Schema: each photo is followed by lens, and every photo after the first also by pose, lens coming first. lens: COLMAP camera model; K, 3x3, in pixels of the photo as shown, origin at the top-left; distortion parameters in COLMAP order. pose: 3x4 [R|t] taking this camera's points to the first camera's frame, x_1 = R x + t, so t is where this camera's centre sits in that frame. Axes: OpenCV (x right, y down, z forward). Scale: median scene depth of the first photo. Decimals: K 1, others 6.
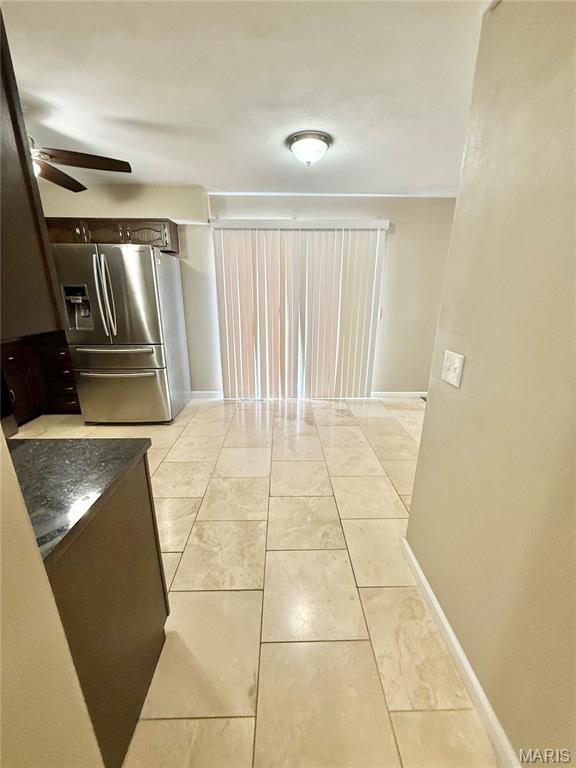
lens RADIAL K [[304.8, 0, 290.3], [0, 304.8, 382.8], [0, 0, 1]] dist [-0.002102, 0.000506]
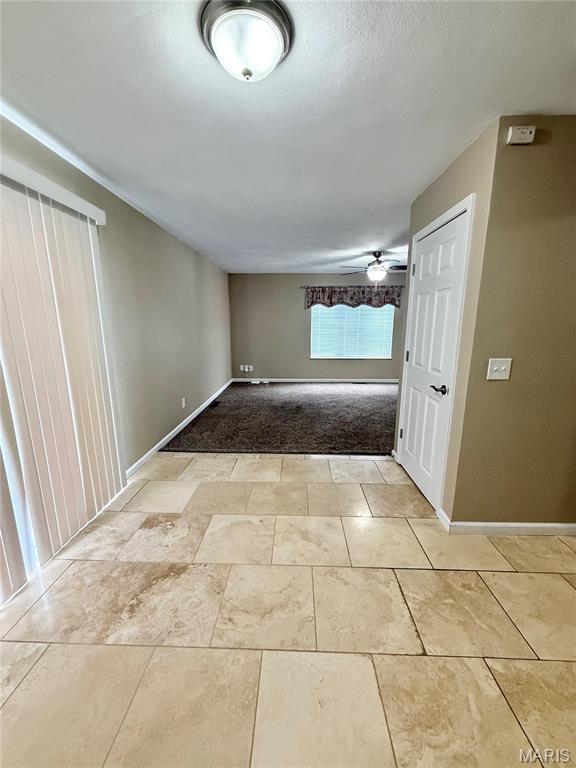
lens RADIAL K [[304.8, 0, 289.1], [0, 304.8, 383.6], [0, 0, 1]] dist [-0.002102, 0.000506]
pose [[0.055040, -0.207280, 0.976732, -0.472732], [0.293888, 0.938246, 0.182552, -0.266180], [-0.954254, 0.277002, 0.112558, 0.890862]]
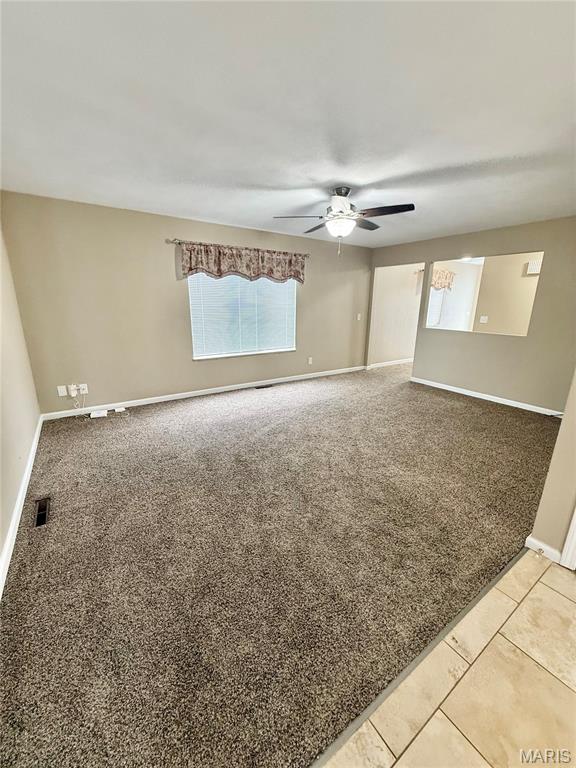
lens RADIAL K [[304.8, 0, 287.3], [0, 304.8, 382.5], [0, 0, 1]] dist [-0.002102, 0.000506]
pose [[-0.537294, -0.231327, 0.811051, 0.536992], [0.231653, 0.884186, 0.405649, -0.387336], [-0.810957, 0.405835, -0.421481, 1.305452]]
